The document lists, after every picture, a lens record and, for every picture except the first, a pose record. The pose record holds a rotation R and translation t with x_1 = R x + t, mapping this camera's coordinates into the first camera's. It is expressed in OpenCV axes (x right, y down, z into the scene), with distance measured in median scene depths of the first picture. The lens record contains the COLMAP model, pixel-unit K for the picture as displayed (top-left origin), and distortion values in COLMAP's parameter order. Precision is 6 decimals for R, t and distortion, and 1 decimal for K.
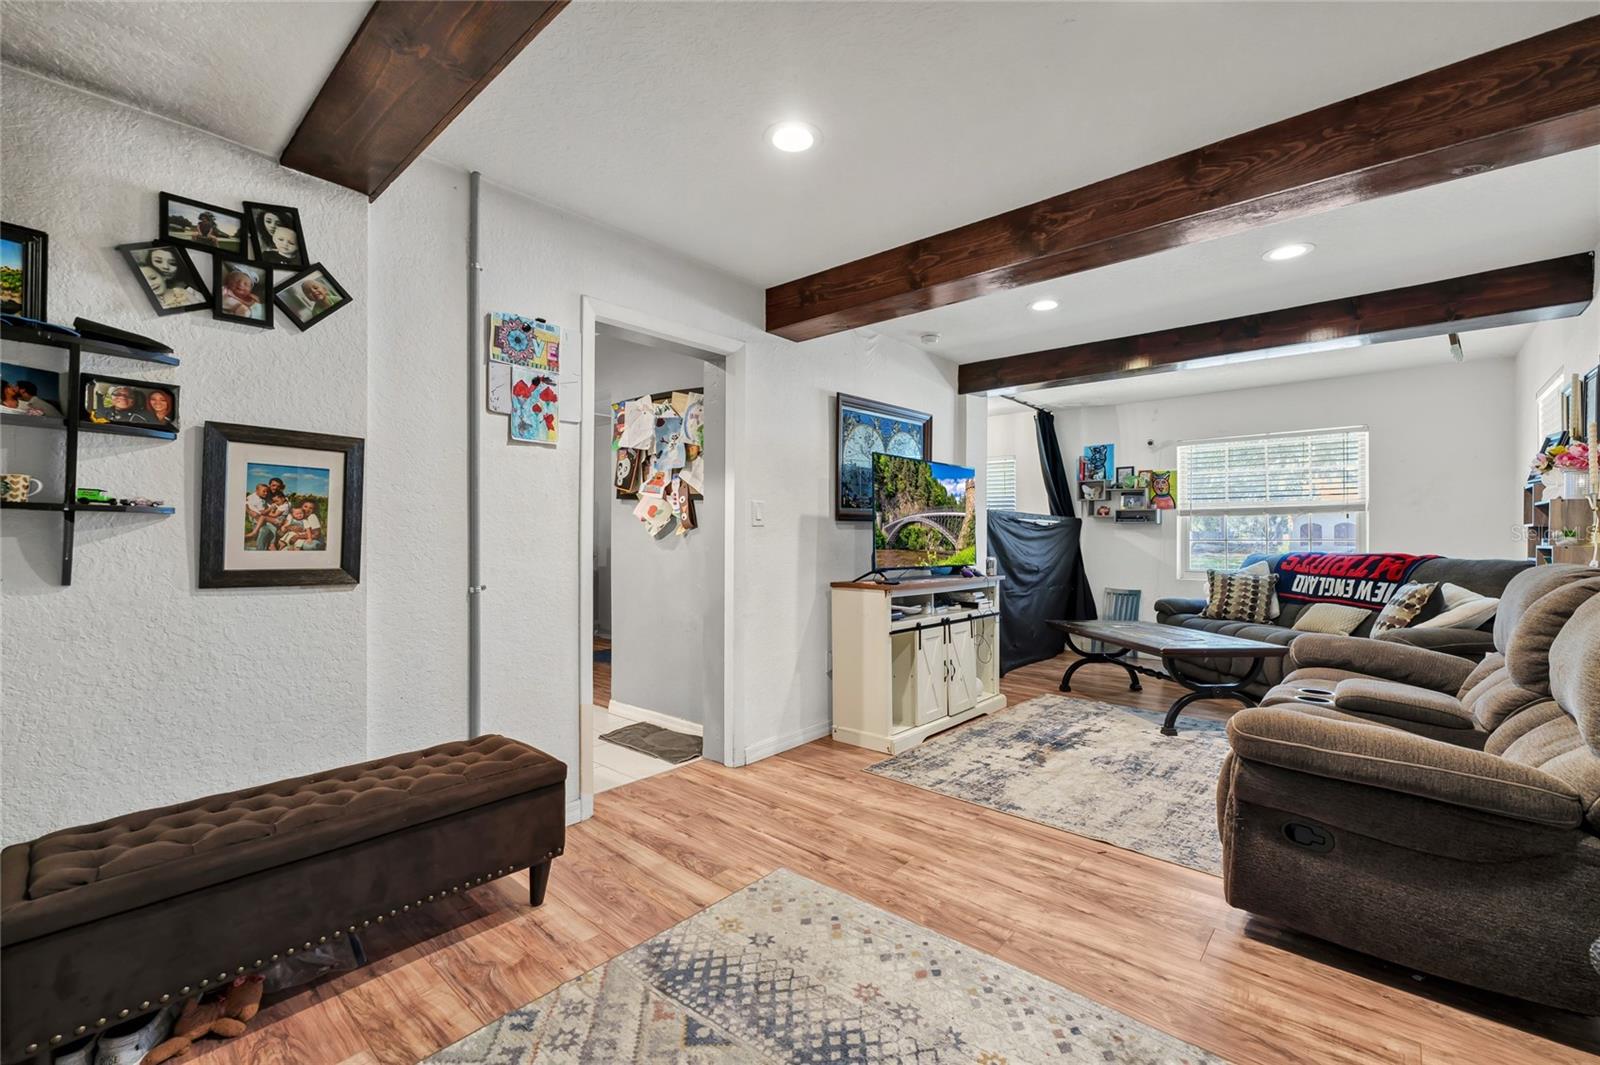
lens RADIAL K [[652.4, 0, 800.2], [0, 652.4, 533.2], [0, 0, 1]] dist [-0.000340, -0.000178]
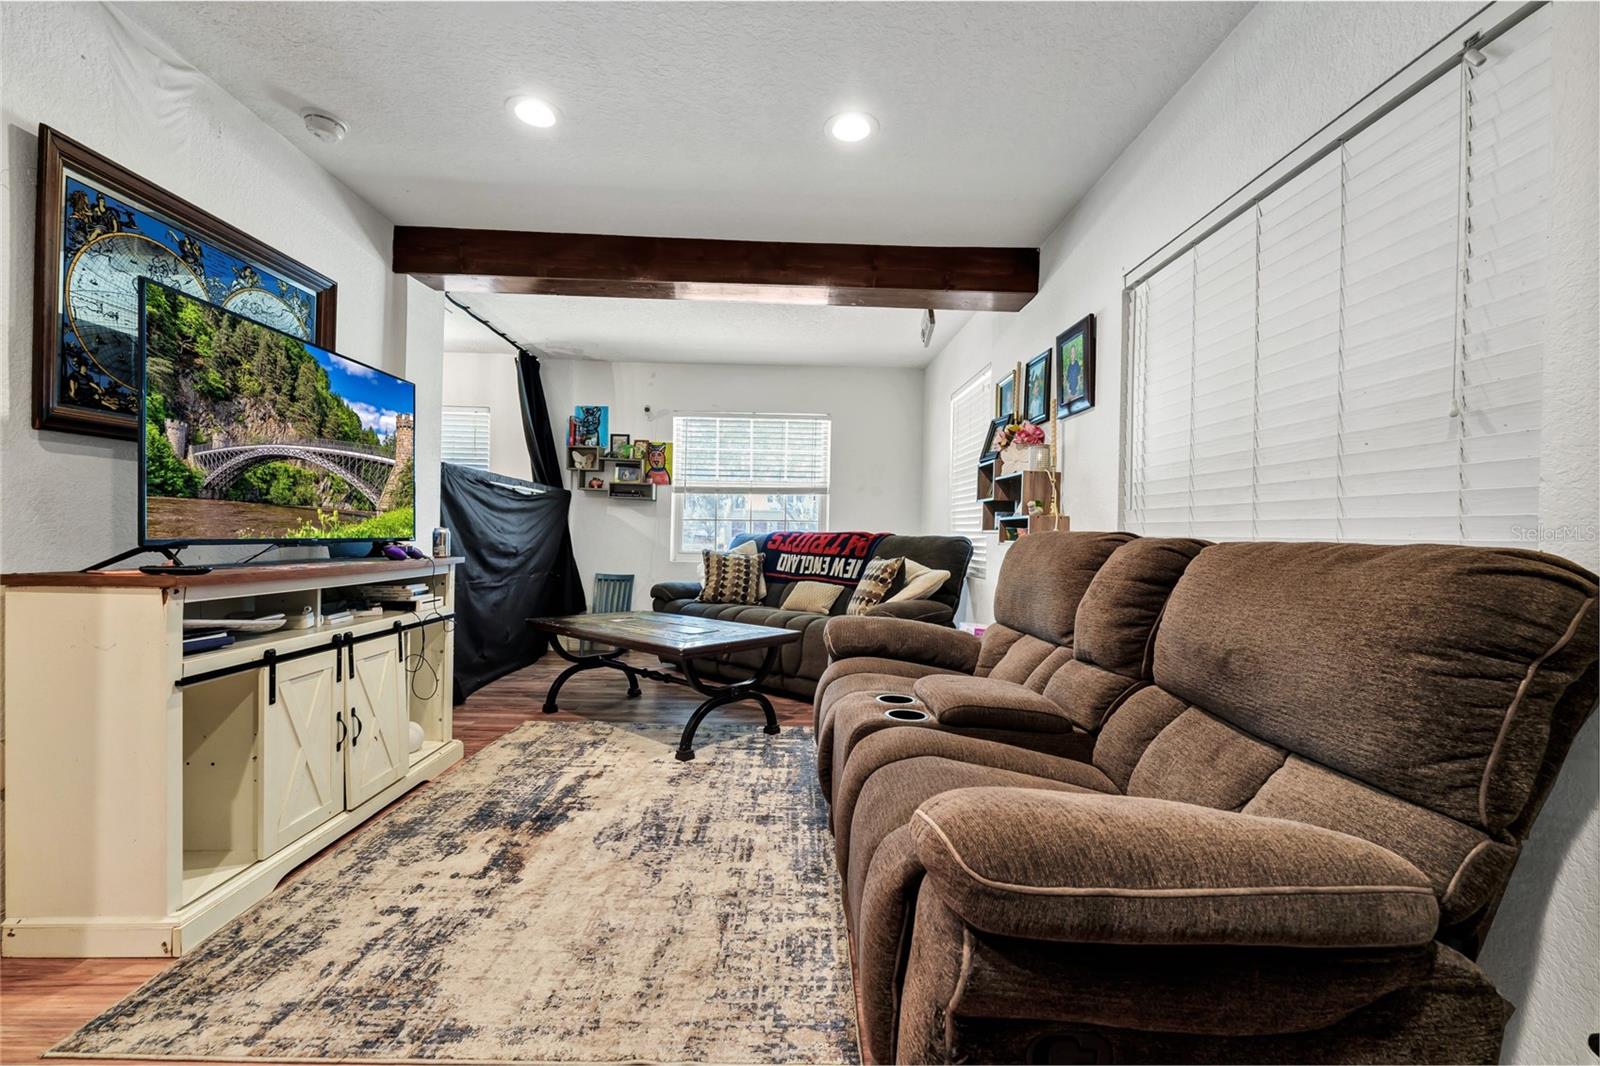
lens RADIAL K [[665.6, 0, 788.3], [0, 665.6, 532.6], [0, 0, 1]] dist [-0.000375, -0.000546]
pose [[0.740972, 0.011048, 0.671445, 0.128010], [-0.021671, 0.999737, 0.007465, 0.034062], [-0.671186, -0.020082, 0.741017, 0.348174]]
